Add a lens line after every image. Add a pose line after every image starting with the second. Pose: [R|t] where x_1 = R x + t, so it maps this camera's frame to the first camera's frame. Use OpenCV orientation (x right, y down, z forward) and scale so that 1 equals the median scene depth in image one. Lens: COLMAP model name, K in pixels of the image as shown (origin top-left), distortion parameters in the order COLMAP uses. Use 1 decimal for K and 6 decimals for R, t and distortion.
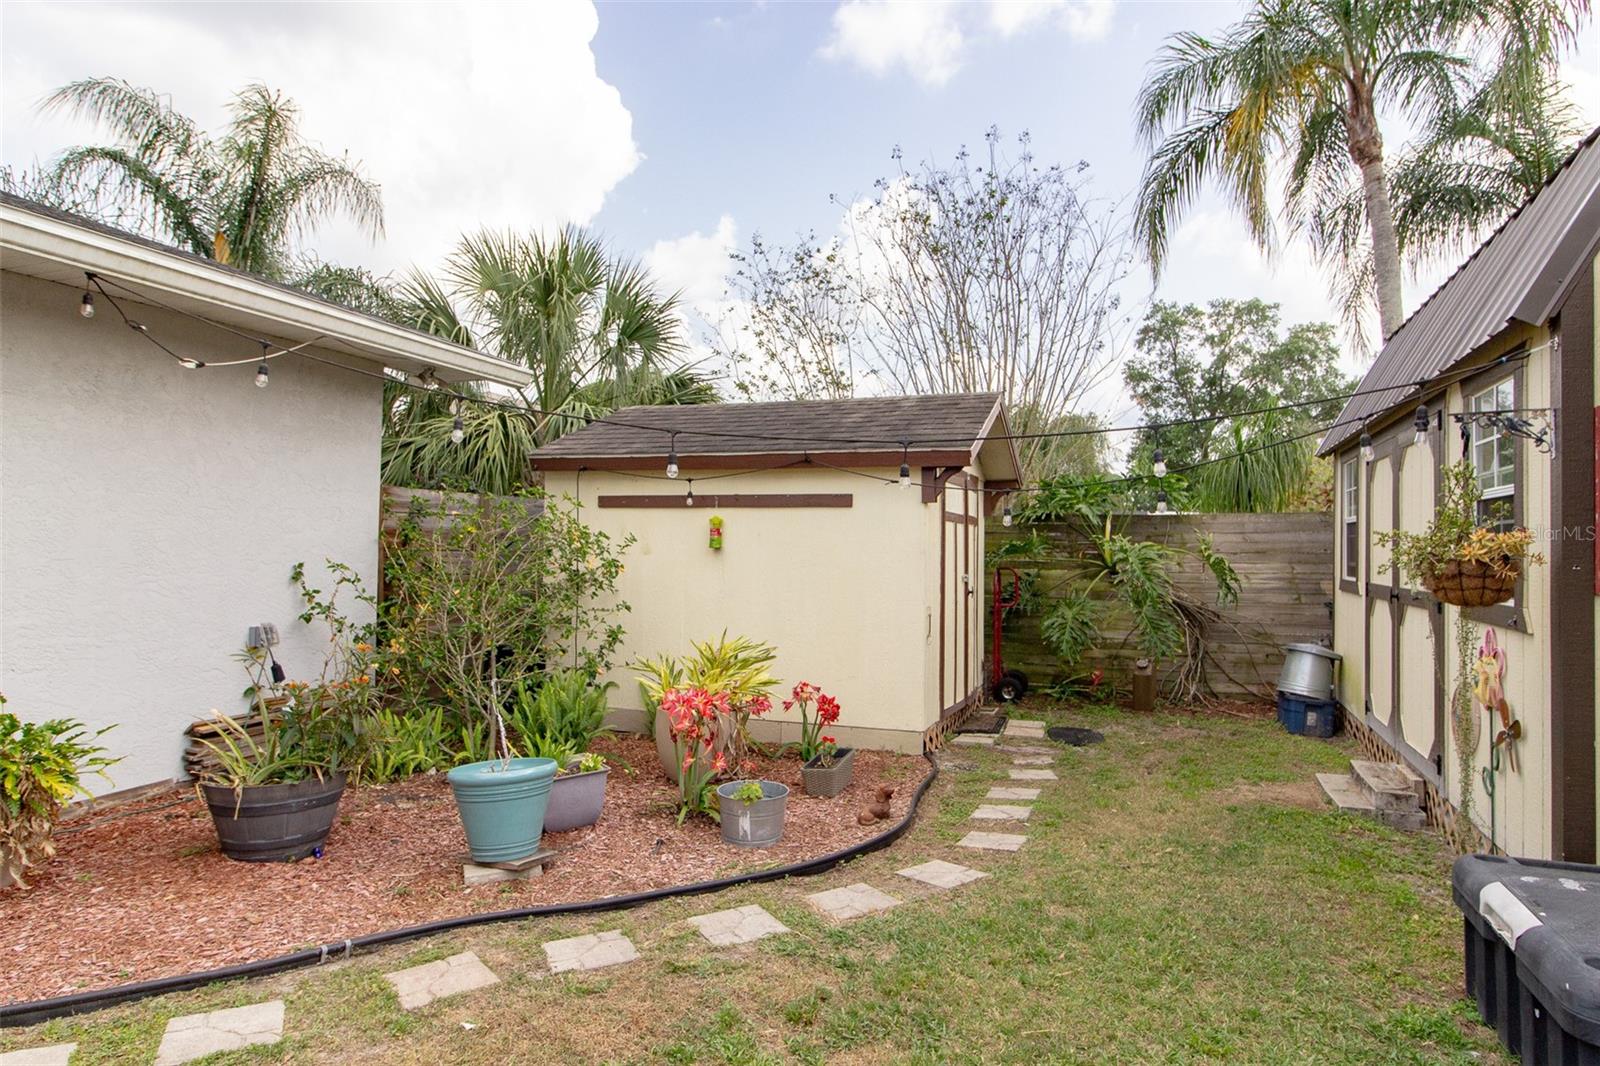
lens RADIAL K [[952.6, 0, 800.0], [0, 952.6, 533.0], [0, 0, 1]] dist [-0.000765, -0.000017]
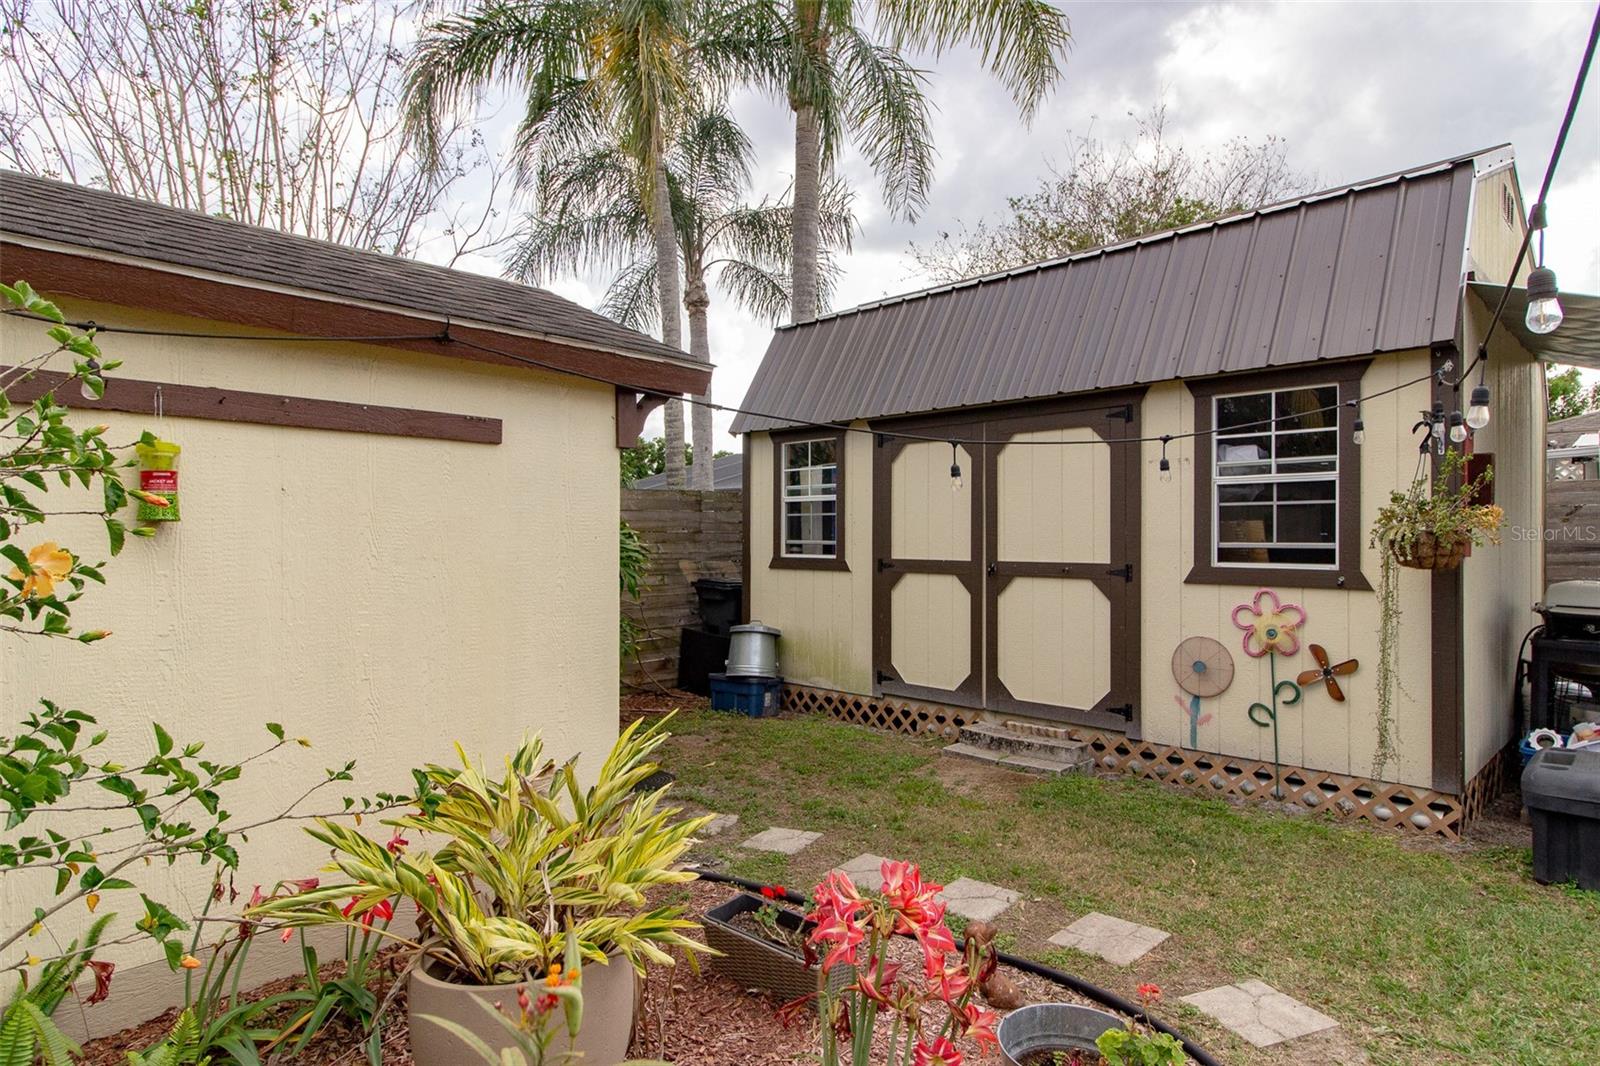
lens RADIAL K [[919.6, 0, 800.0], [0, 919.6, 533.0], [0, 0, 1]] dist [0.005930, 0.000773]
pose [[0.380154, -0.005459, 0.924907, -0.312460], [-0.010877, 0.999887, 0.010372, 0.013013], [-0.924859, -0.014003, 0.380051, 0.587426]]
